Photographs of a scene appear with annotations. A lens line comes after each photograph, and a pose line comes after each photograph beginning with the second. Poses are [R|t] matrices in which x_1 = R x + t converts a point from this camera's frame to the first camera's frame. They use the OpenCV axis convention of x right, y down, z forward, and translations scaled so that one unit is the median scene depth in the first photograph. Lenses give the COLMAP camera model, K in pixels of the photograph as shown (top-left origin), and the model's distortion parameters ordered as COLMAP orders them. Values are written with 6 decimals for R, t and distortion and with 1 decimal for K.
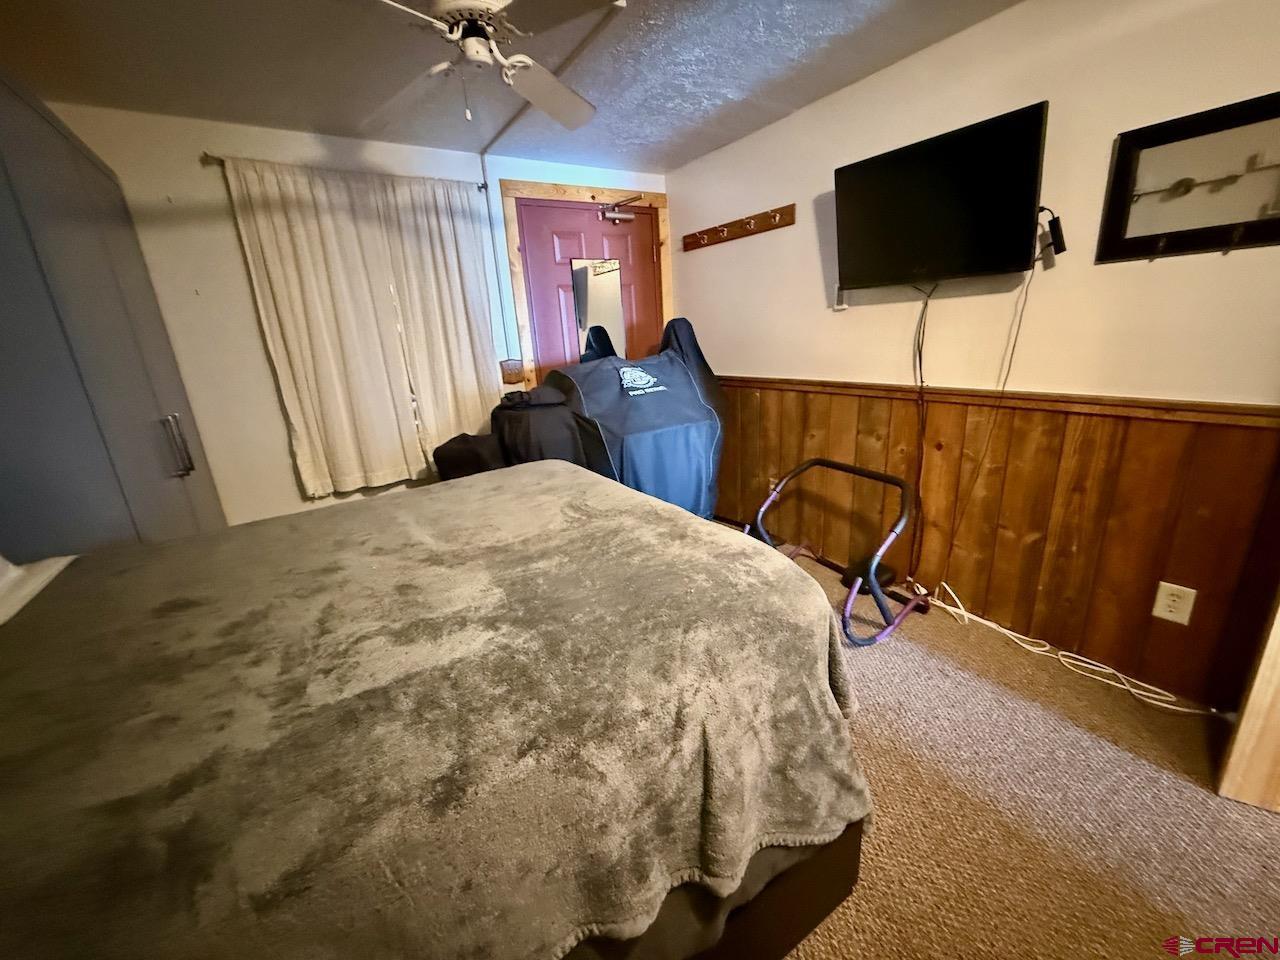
lens RADIAL K [[510.6, 0, 638.7], [0, 510.6, 481.1], [0, 0, 1]] dist [-0.003492, 0.000375]
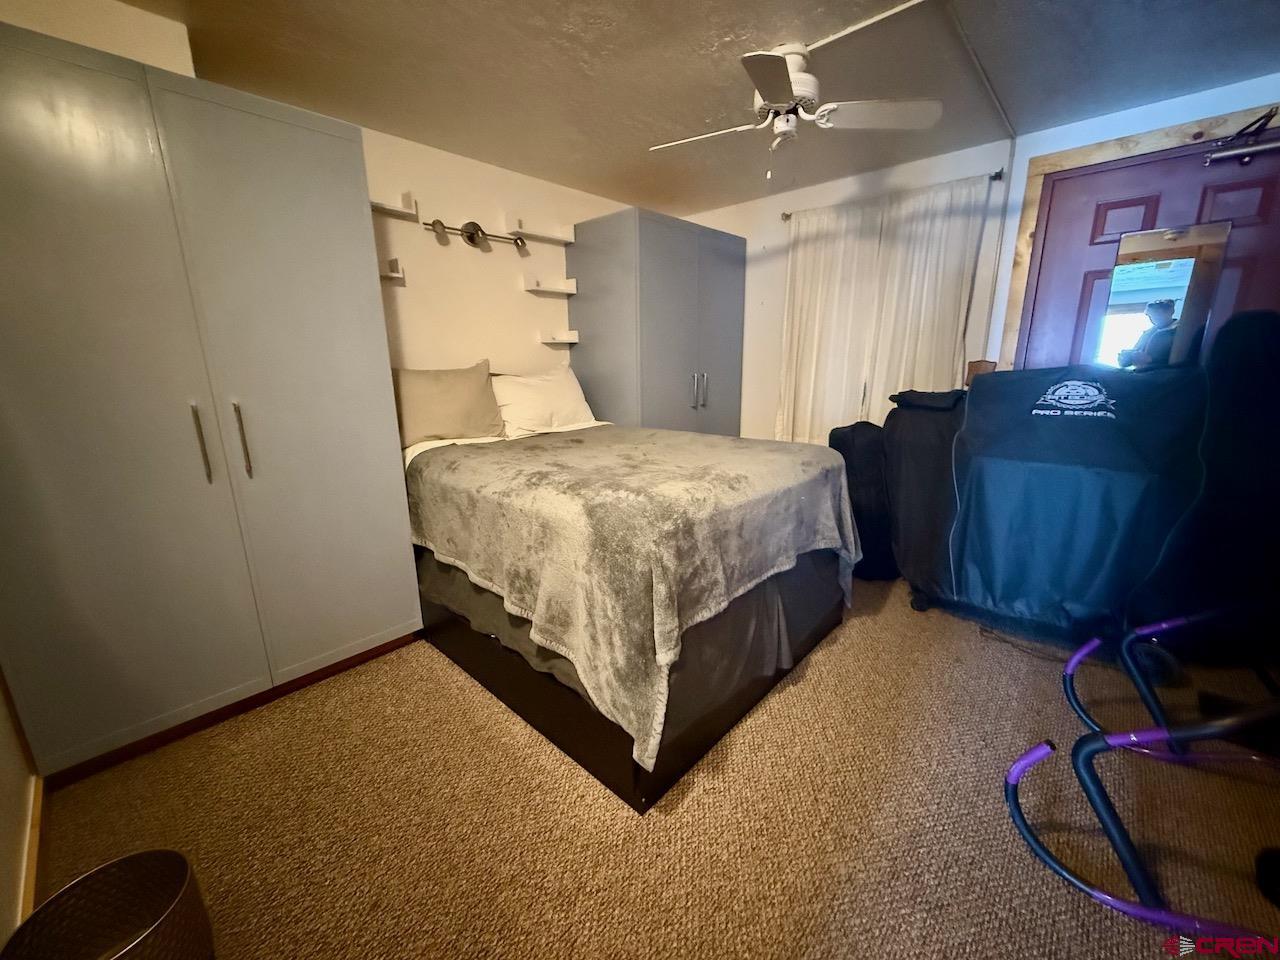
lens RADIAL K [[510.6, 0, 638.9], [0, 510.6, 481.3], [0, 0, 1]] dist [-0.003492, 0.000375]
pose [[0.241826, 0.286694, -0.926999, 0.578397], [-0.272314, 0.937013, 0.218752, -0.076098], [0.931324, 0.199535, 0.304665, 0.216996]]
